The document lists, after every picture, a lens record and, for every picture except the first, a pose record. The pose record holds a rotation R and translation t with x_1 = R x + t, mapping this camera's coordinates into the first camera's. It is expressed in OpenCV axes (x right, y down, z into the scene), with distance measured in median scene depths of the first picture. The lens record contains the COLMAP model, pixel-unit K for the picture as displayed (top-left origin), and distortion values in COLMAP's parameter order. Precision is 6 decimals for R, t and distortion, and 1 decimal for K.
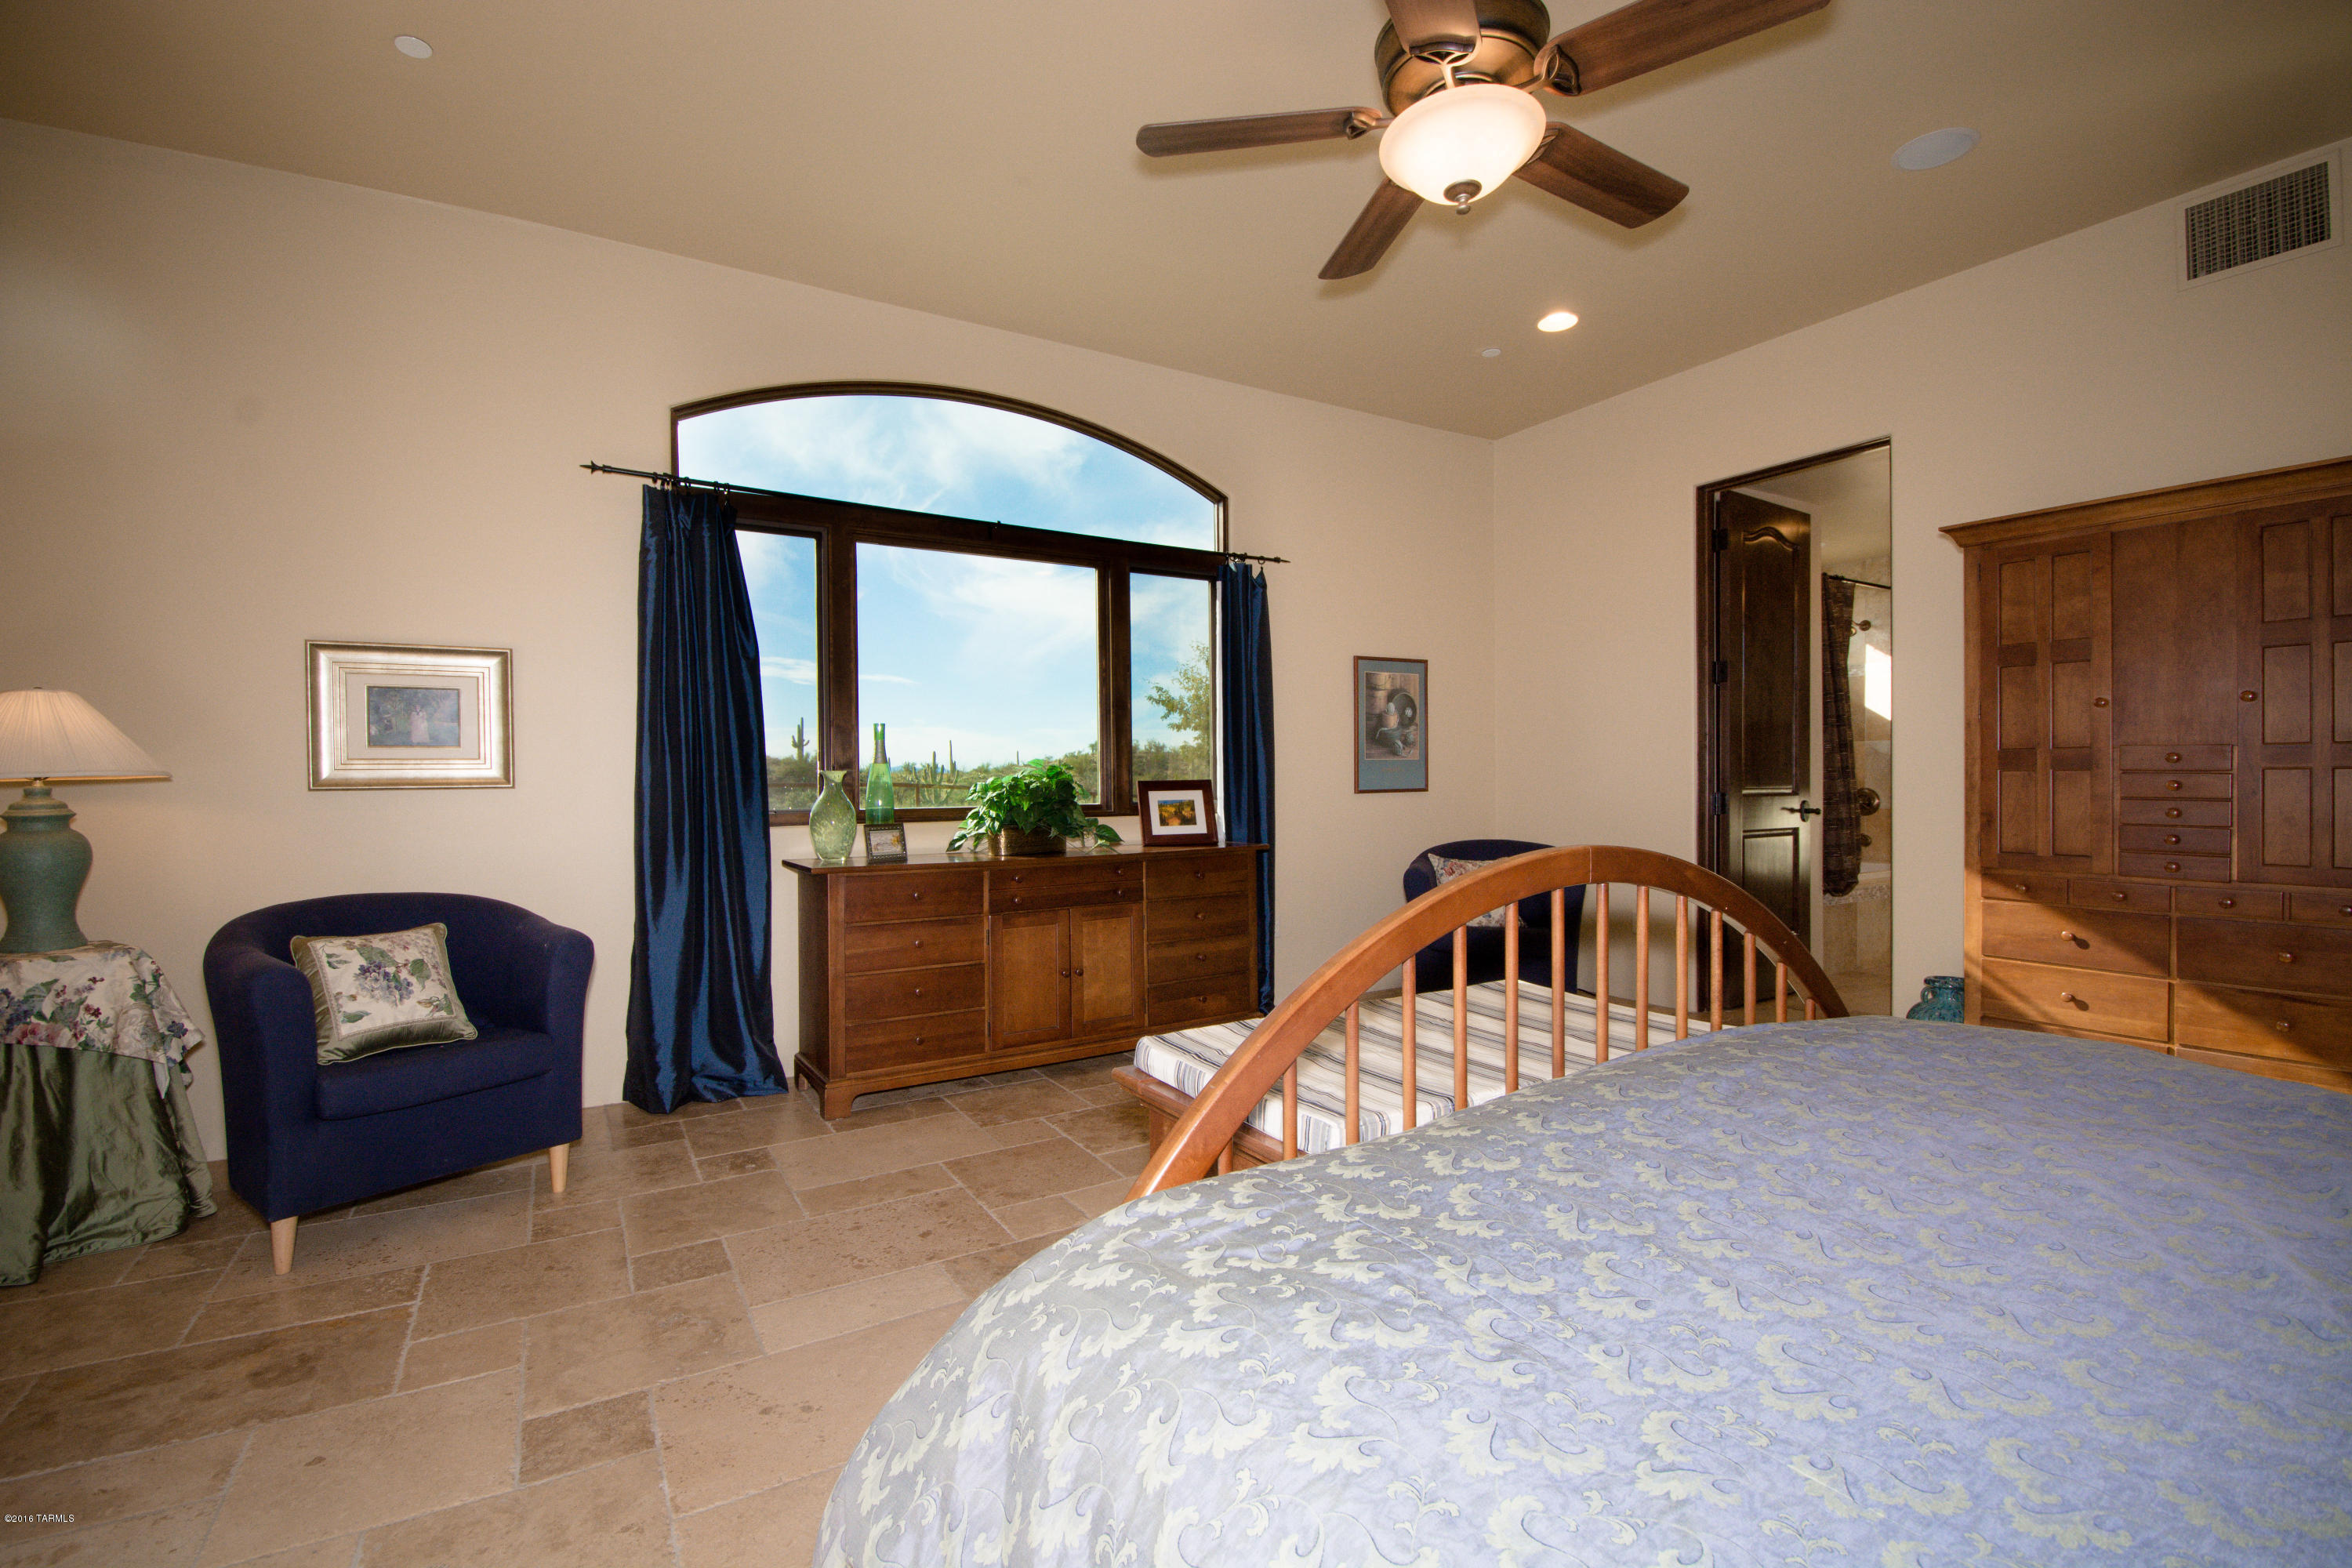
lens RADIAL K [[1039.3, 0, 1177.5], [0, 1039.3, 784.8], [0, 0, 1]] dist [0.014091, -0.021291]
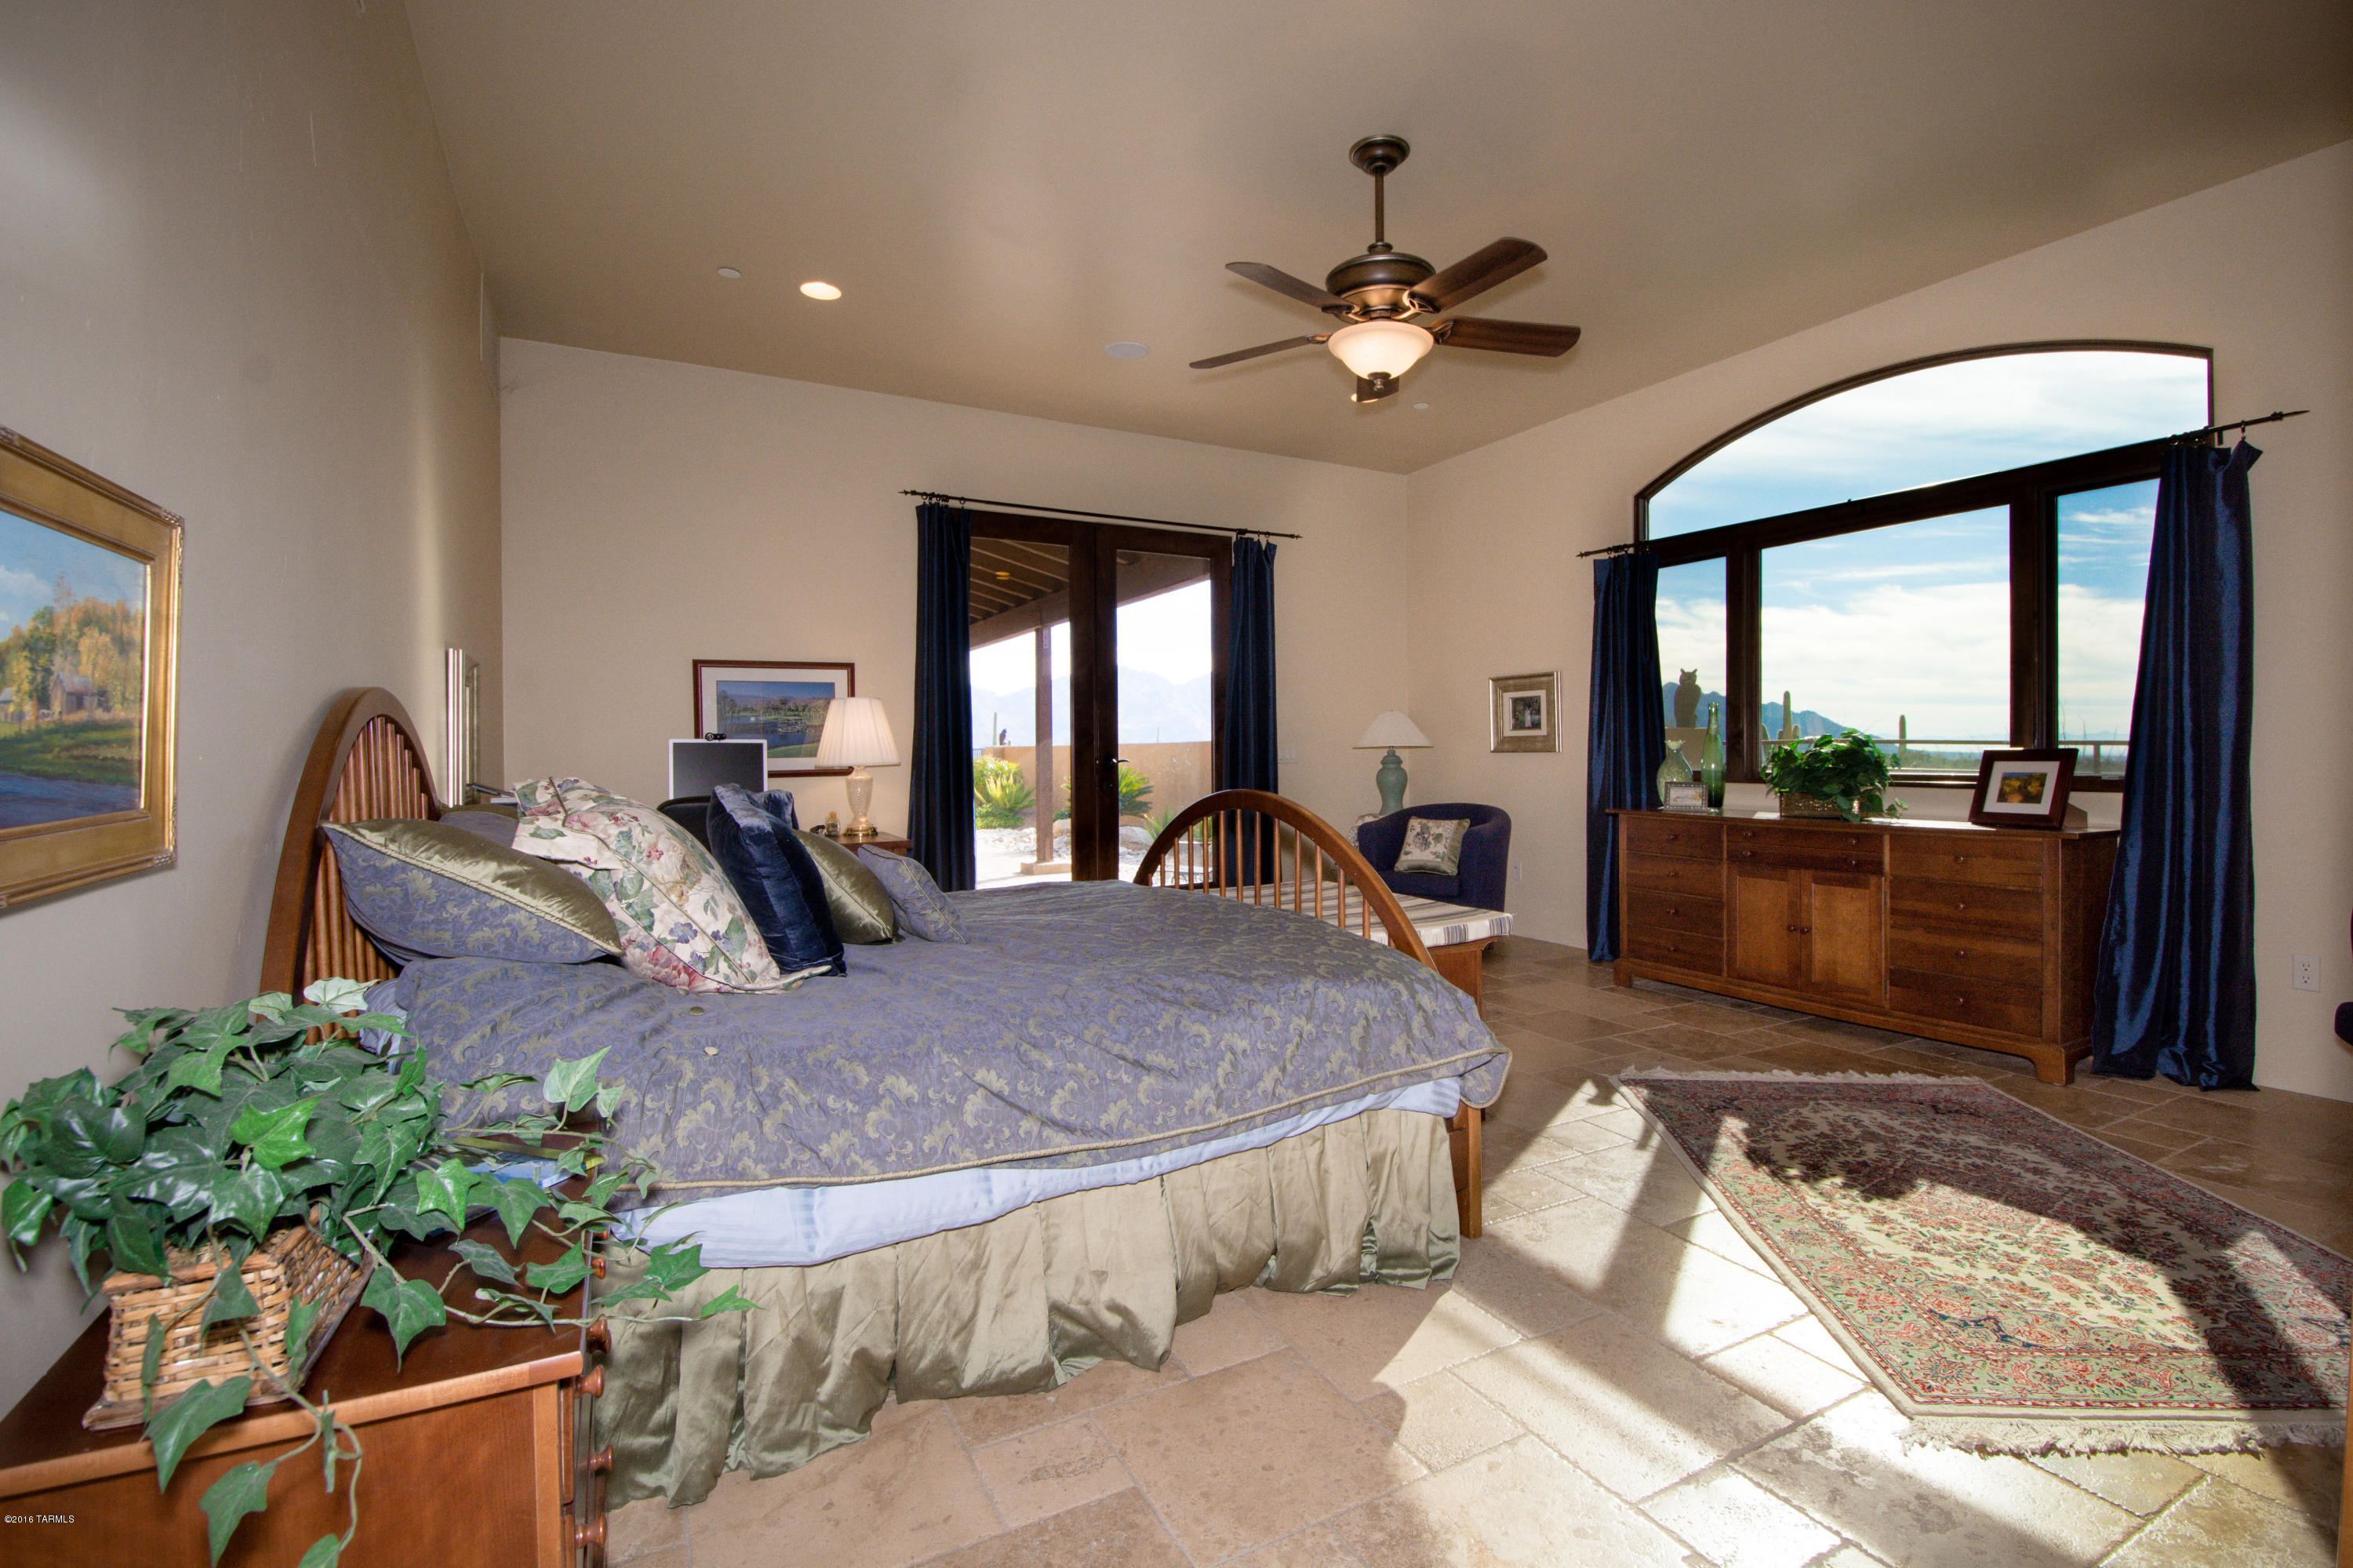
lens RADIAL K [[1039.8, 0, 1178.0], [0, 1039.8, 784.8], [0, 0, 1]] dist [0.014091, -0.021291]
pose [[-0.065305, 0.036097, -0.997212, 1.049927], [-0.001992, 0.999339, 0.036304, -0.005374], [0.997863, 0.004358, -0.065190, 0.454790]]
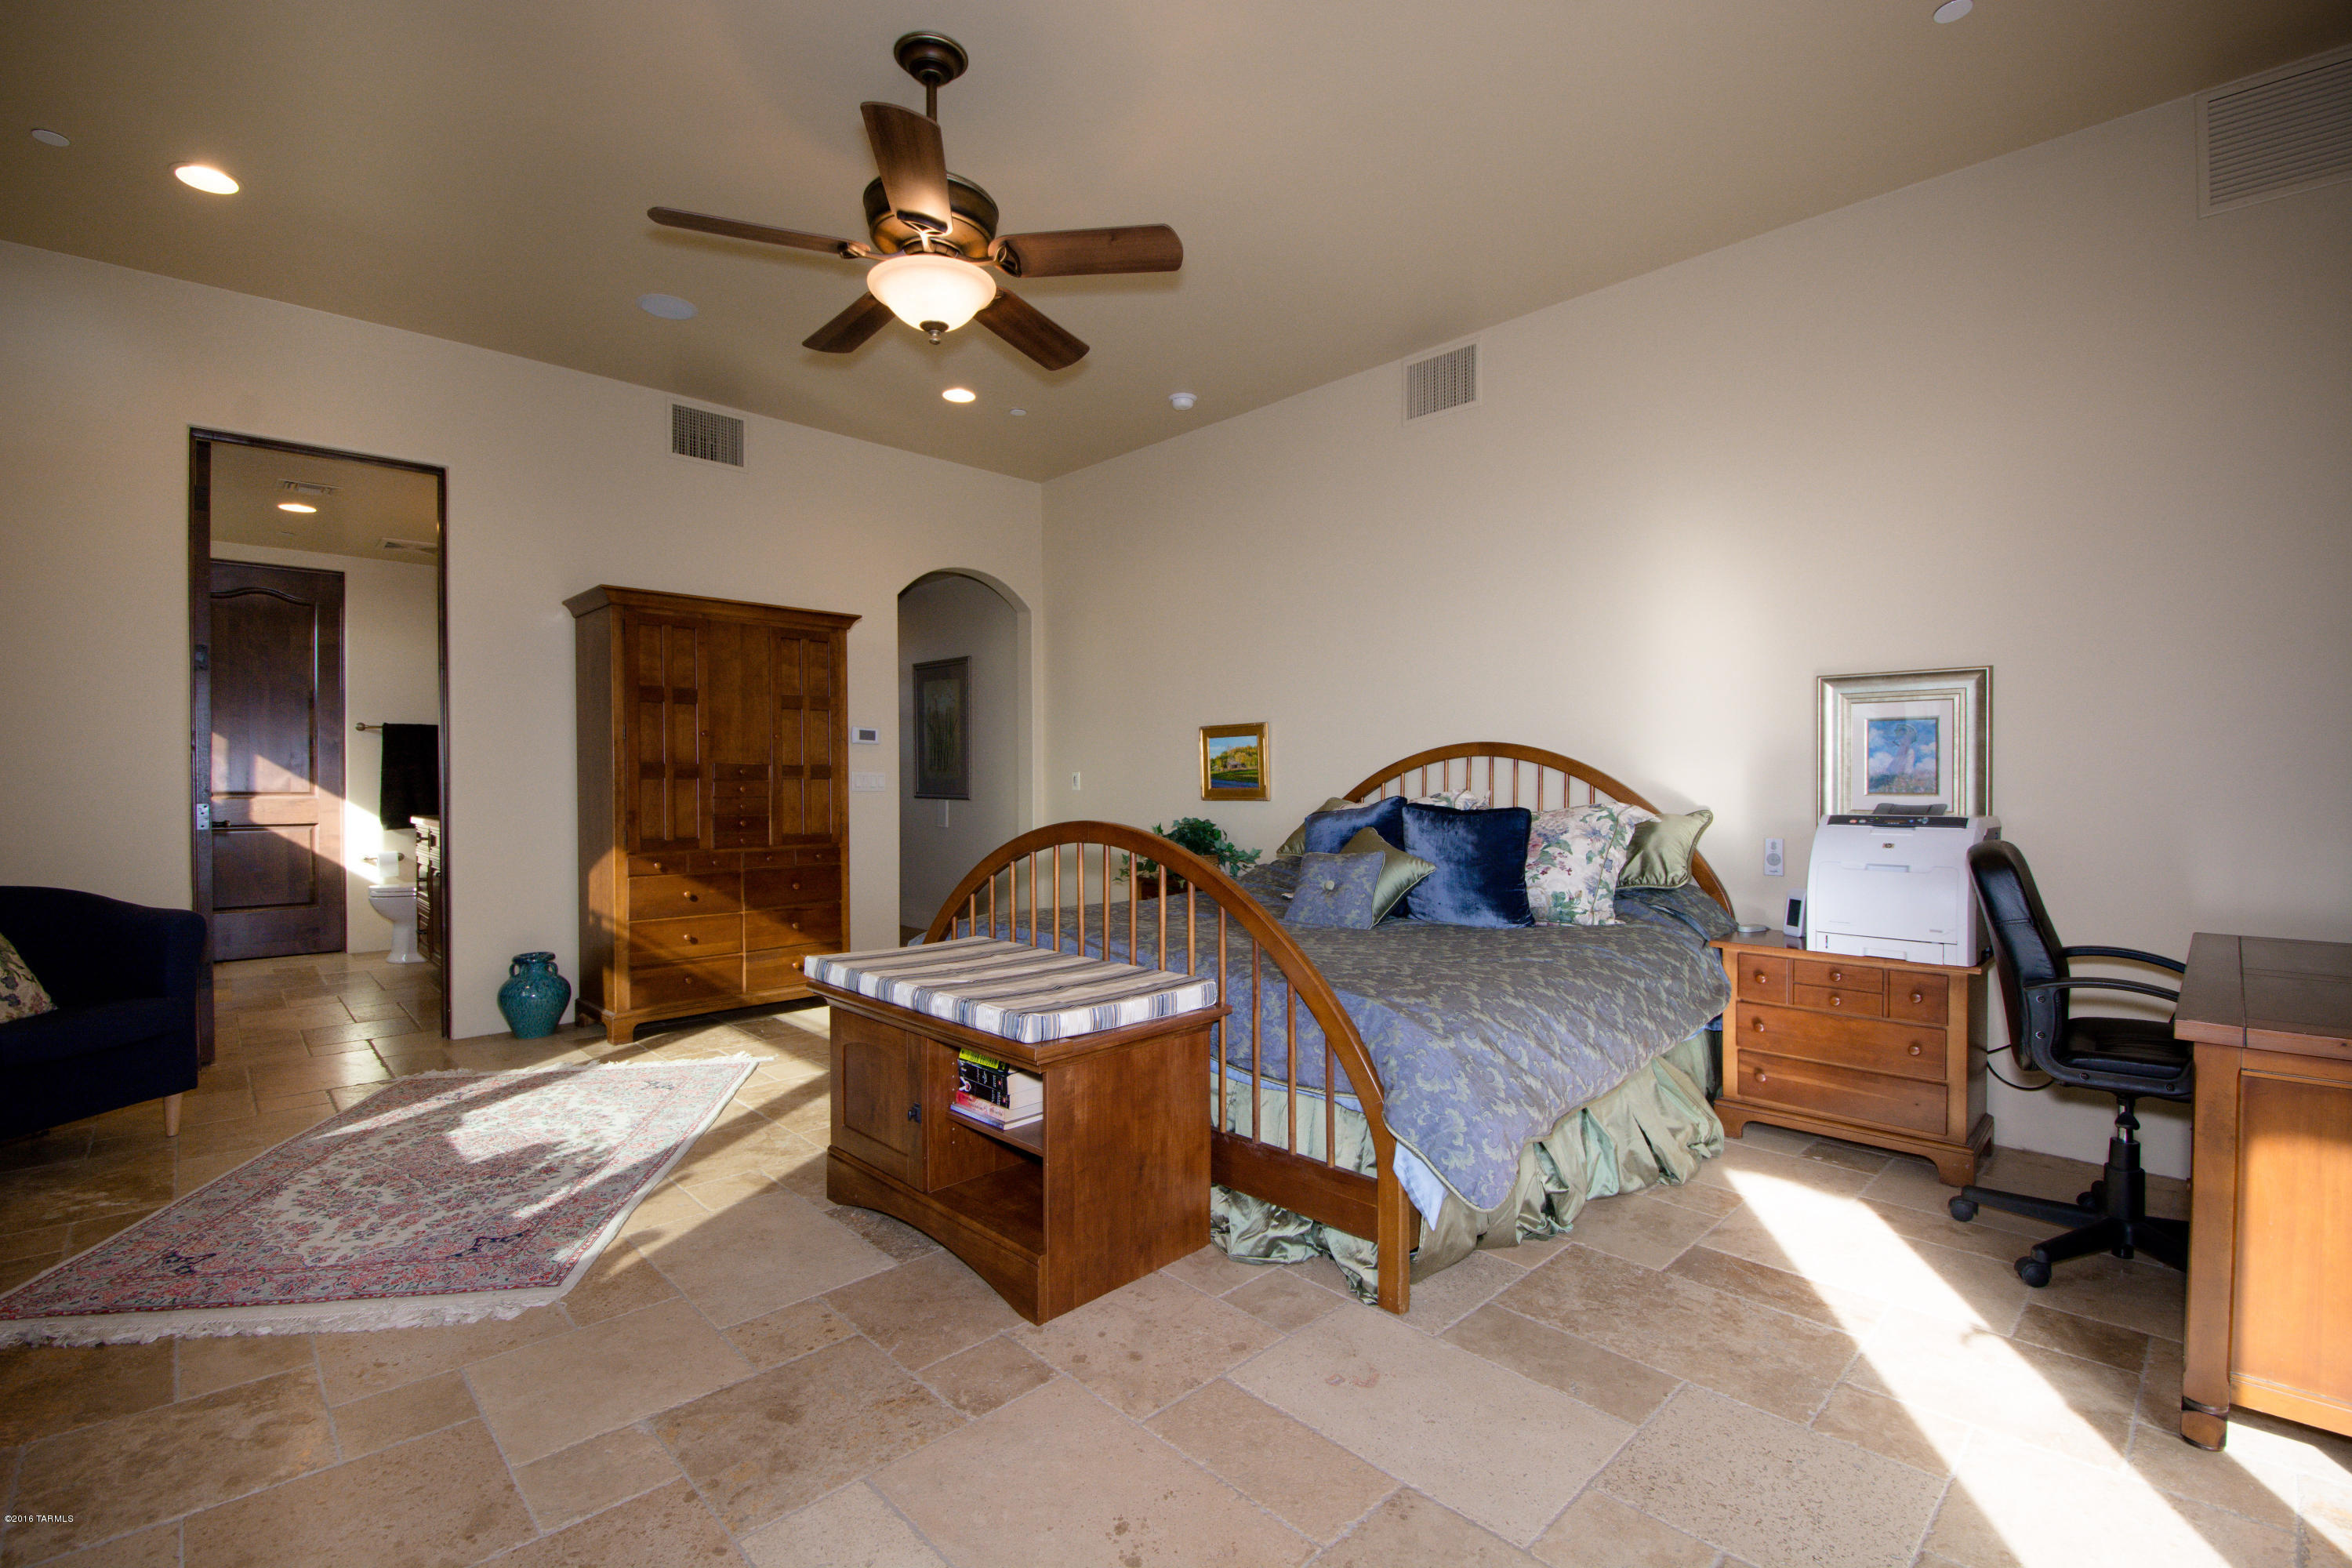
lens RADIAL K [[1039.3, 0, 1177.5], [0, 1039.3, 784.8], [0, 0, 1]] dist [0.014091, -0.021291]
pose [[-0.231922, -0.009332, 0.972690, -0.581533], [0.000184, 0.999954, 0.009637, -0.016678], [-0.972734, 0.002414, -0.231909, 0.567502]]
